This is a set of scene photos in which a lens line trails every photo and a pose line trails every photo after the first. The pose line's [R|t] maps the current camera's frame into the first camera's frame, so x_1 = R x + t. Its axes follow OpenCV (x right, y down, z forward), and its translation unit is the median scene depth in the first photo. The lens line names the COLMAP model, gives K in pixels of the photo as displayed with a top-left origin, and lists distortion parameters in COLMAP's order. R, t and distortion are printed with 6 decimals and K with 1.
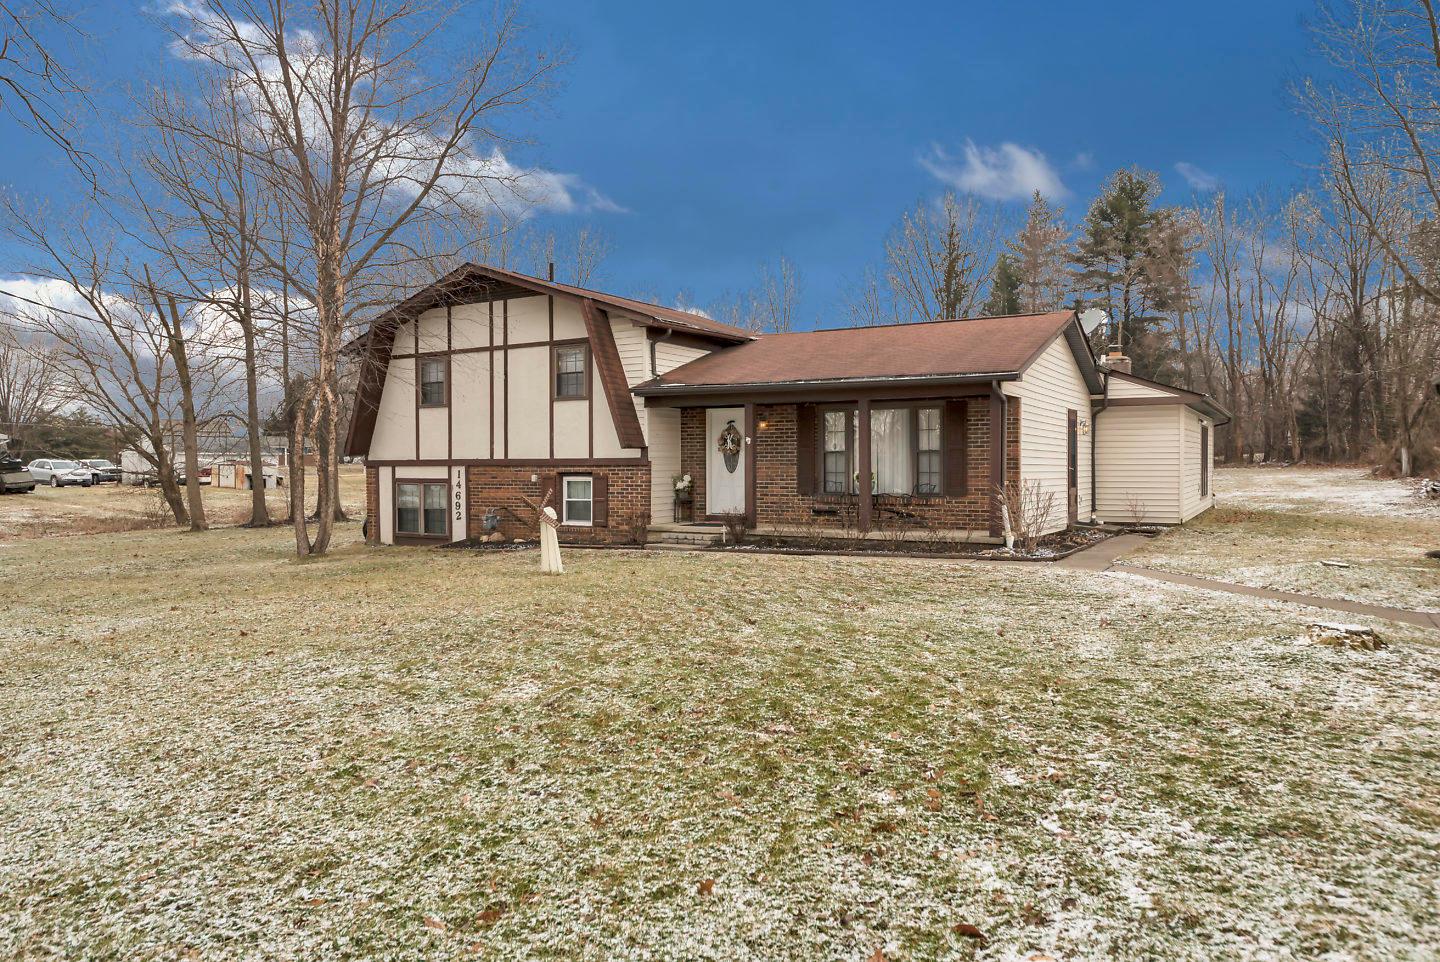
lens RADIAL K [[980.1, 0, 720.7], [0, 980.1, 470.9], [0, 0, 1]] dist [-0.004613, -0.000247]
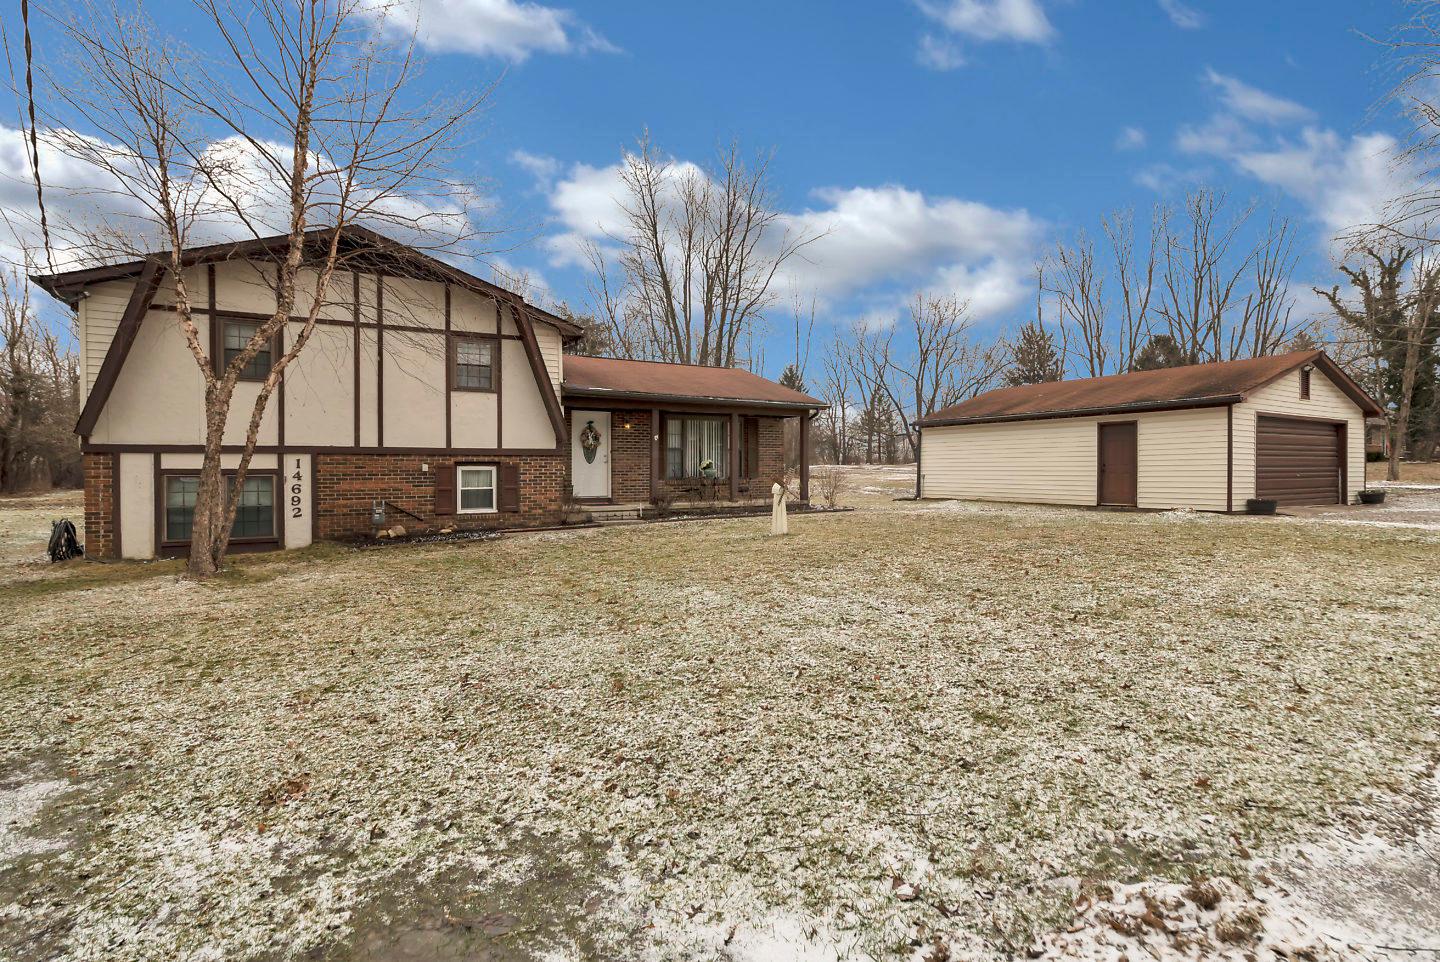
lens RADIAL K [[700.8, 0, 724.3], [0, 700.8, 477.8], [0, 0, 1]] dist [-0.003630, -0.001105]
pose [[0.491647, -0.007291, 0.870764, -0.653007], [0.008389, 0.999958, 0.003636, 0.017454], [-0.870754, 0.005517, 0.491687, 0.401760]]
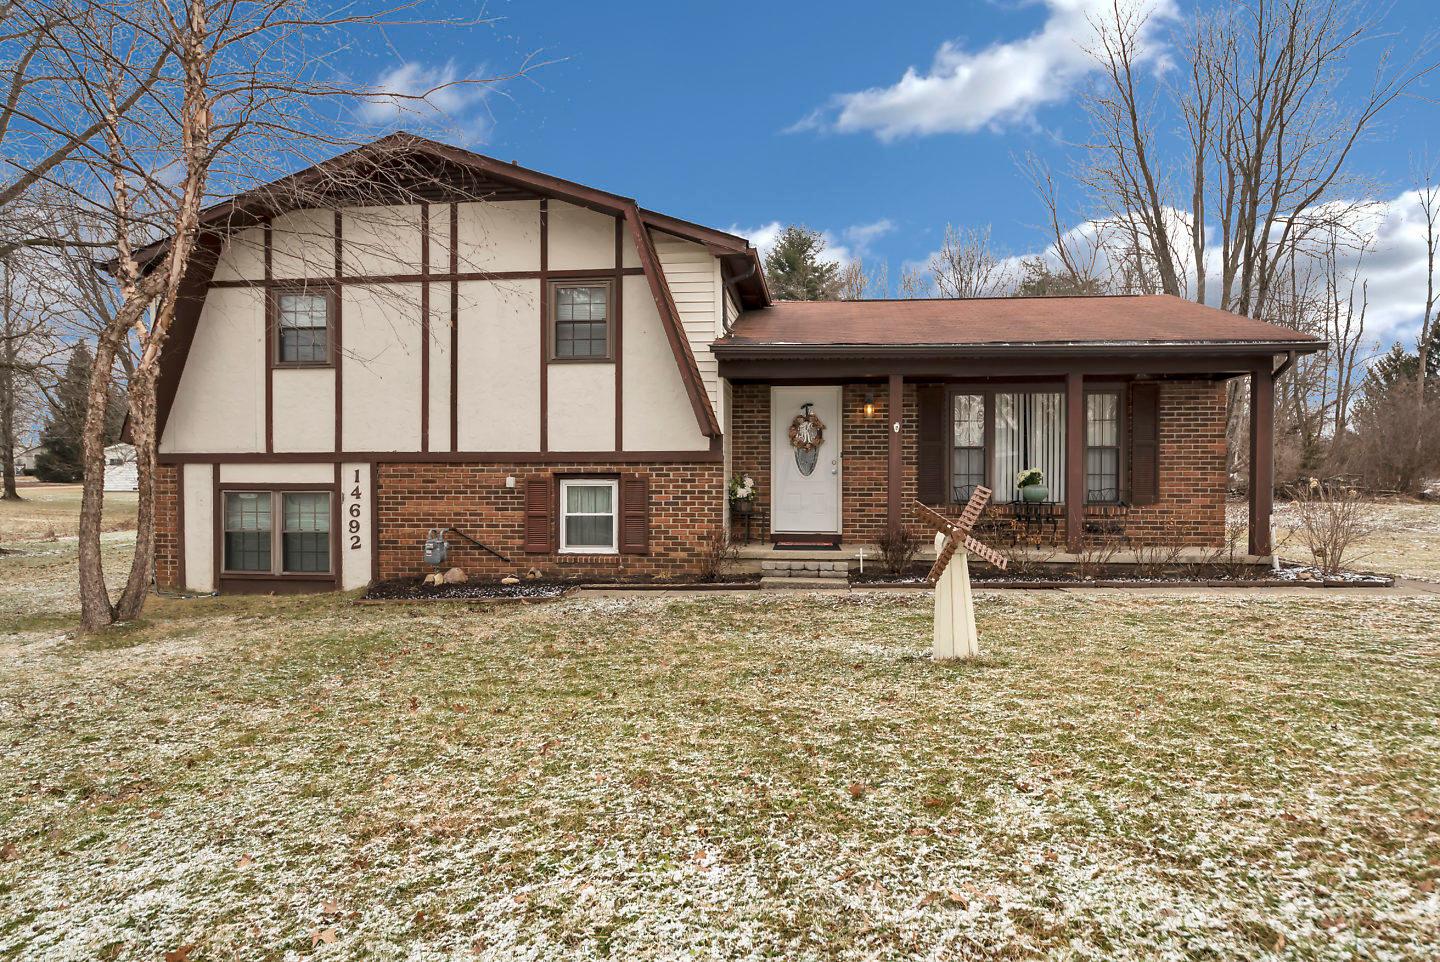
lens RADIAL K [[854.0, 0, 716.8], [0, 854.0, 486.7], [0, 0, 1]] dist [-0.007758, -0.000098]
pose [[0.909729, 0.003193, 0.415190, -0.301756], [-0.001304, 0.999987, -0.004834, 0.013099], [-0.415201, 0.003857, 0.909722, 0.434294]]
